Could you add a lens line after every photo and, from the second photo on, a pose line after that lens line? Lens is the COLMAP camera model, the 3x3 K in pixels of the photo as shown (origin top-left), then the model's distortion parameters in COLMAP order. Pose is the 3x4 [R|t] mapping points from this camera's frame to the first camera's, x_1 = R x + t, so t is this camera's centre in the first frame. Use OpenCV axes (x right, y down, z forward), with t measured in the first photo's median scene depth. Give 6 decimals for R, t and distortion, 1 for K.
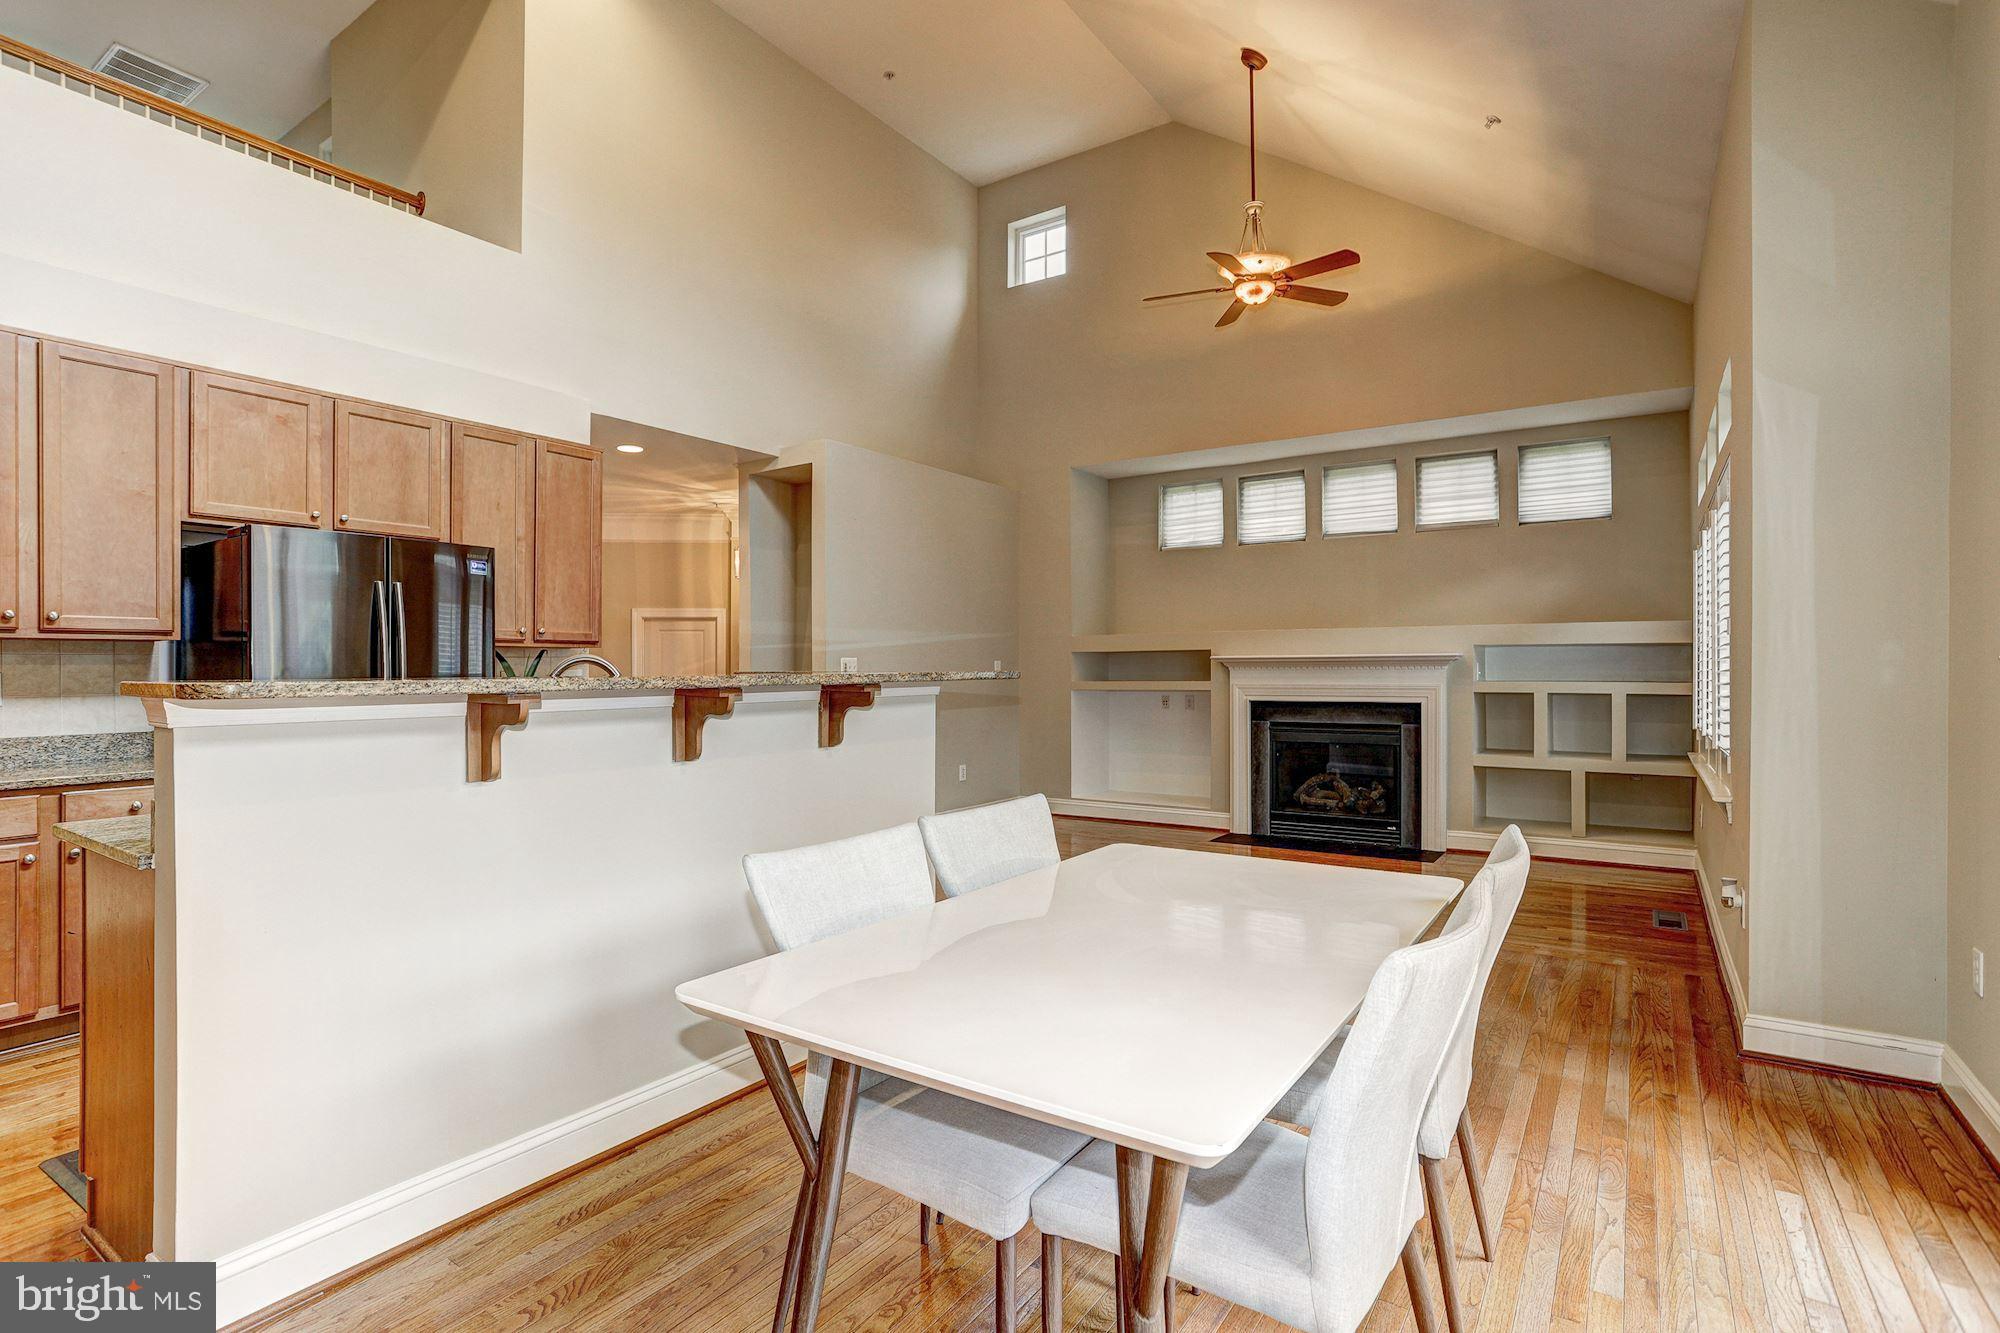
lens RADIAL K [[969.0, 0, 1000.0], [0, 969.0, 666.5], [0, 0, 1]] dist [-0.045886, 0.034525]
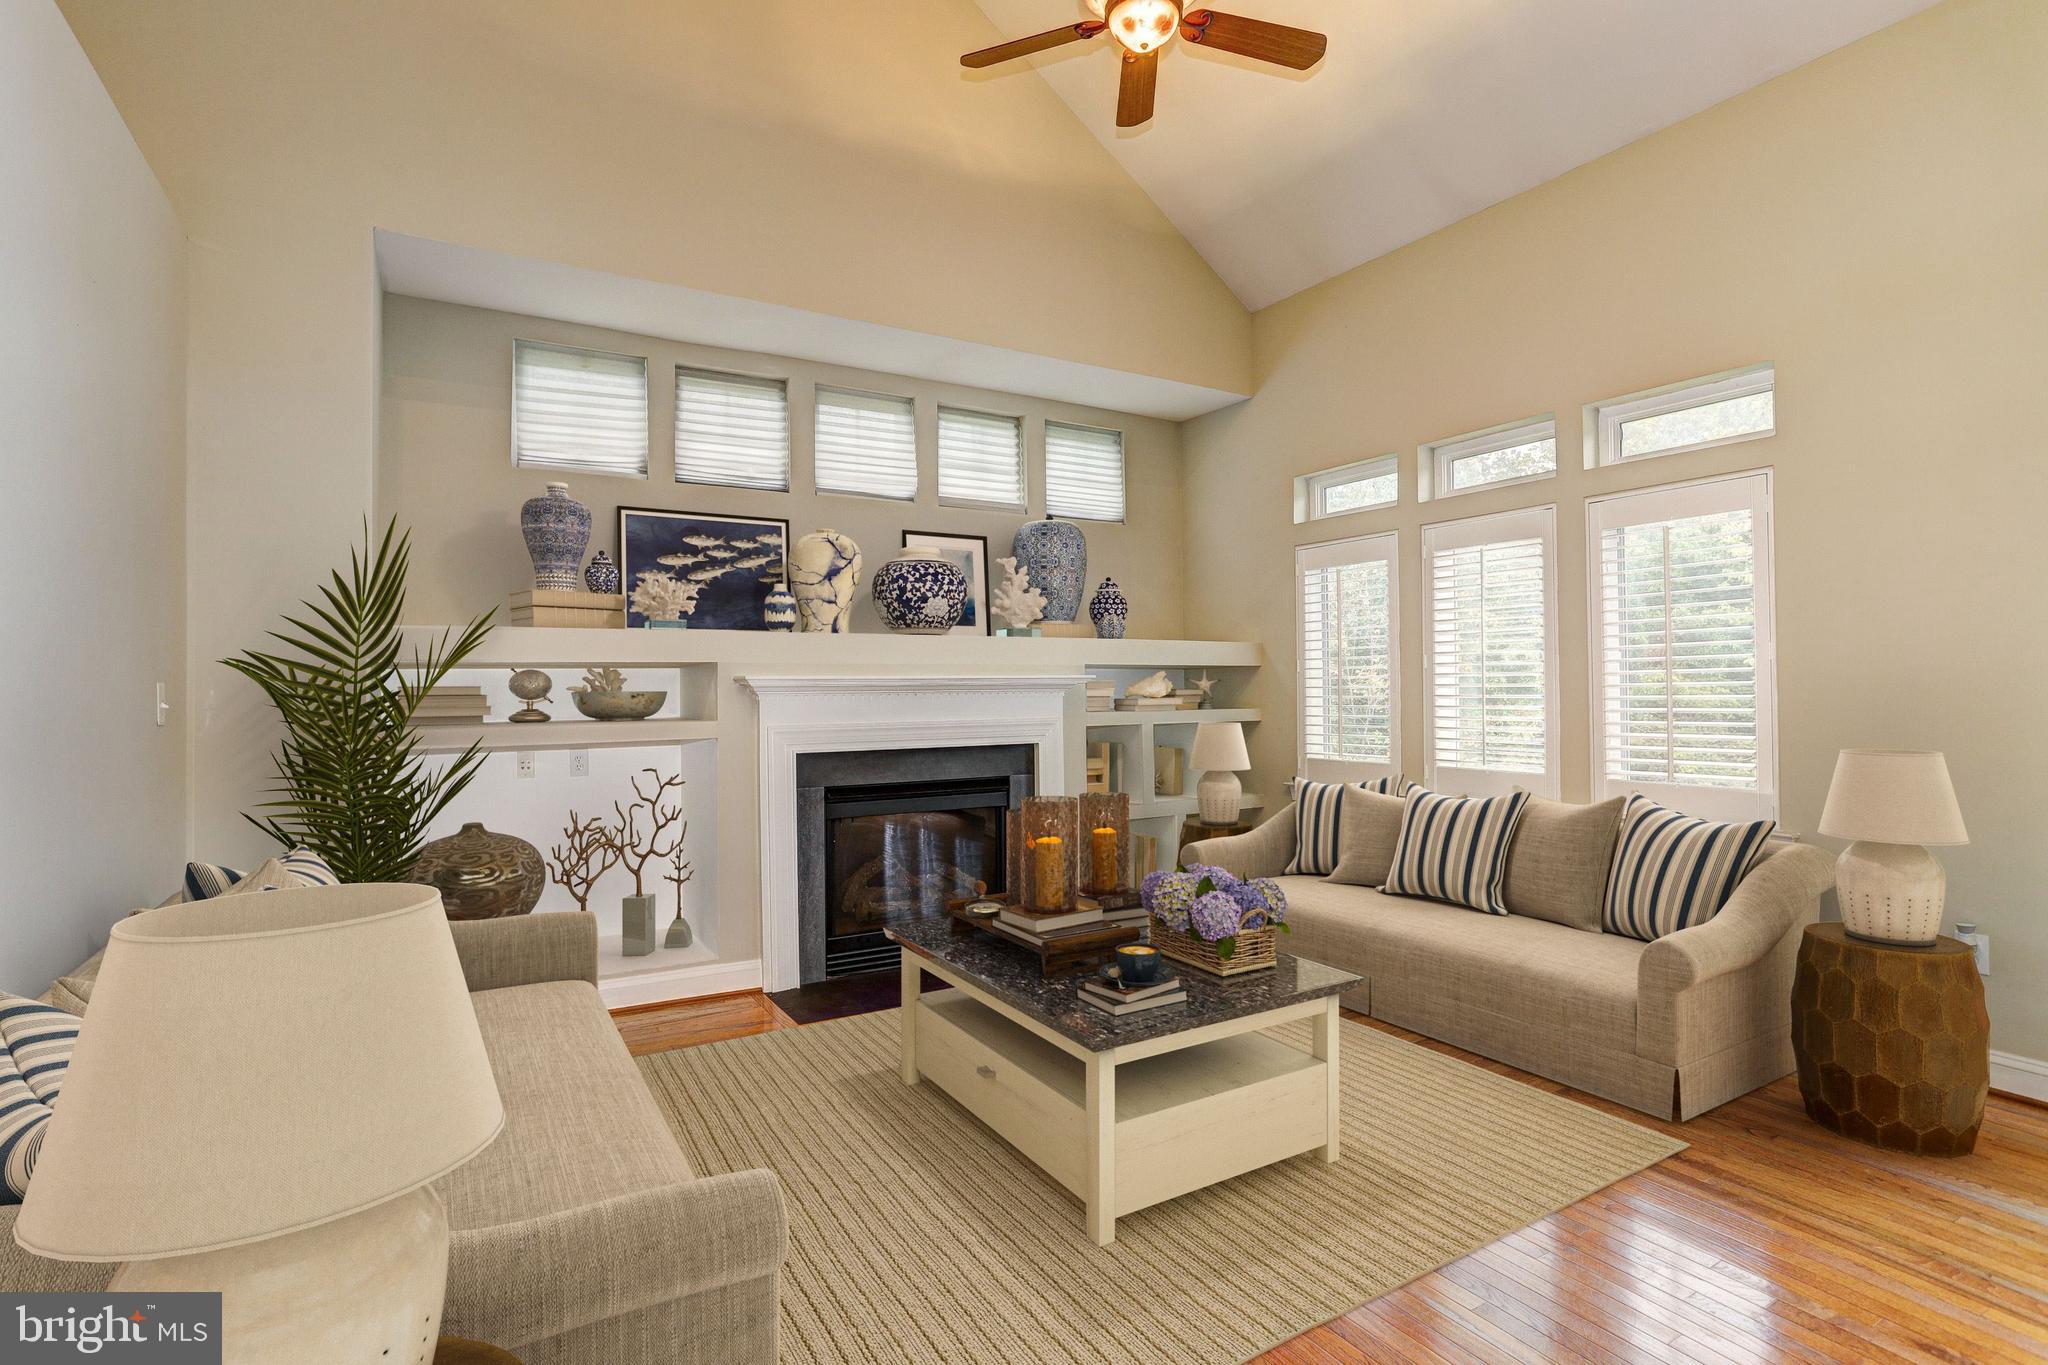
lens RADIAL K [[992.2, 0, 1024.0], [0, 992.2, 682.5], [0, 0, 1]] dist [-0.045886, 0.034525]
pose [[0.442466, -0.000993, 0.896785, -0.209166], [0.004696, 0.999988, -0.001210, -0.005792], [-0.896773, 0.004747, 0.442466, 0.622260]]
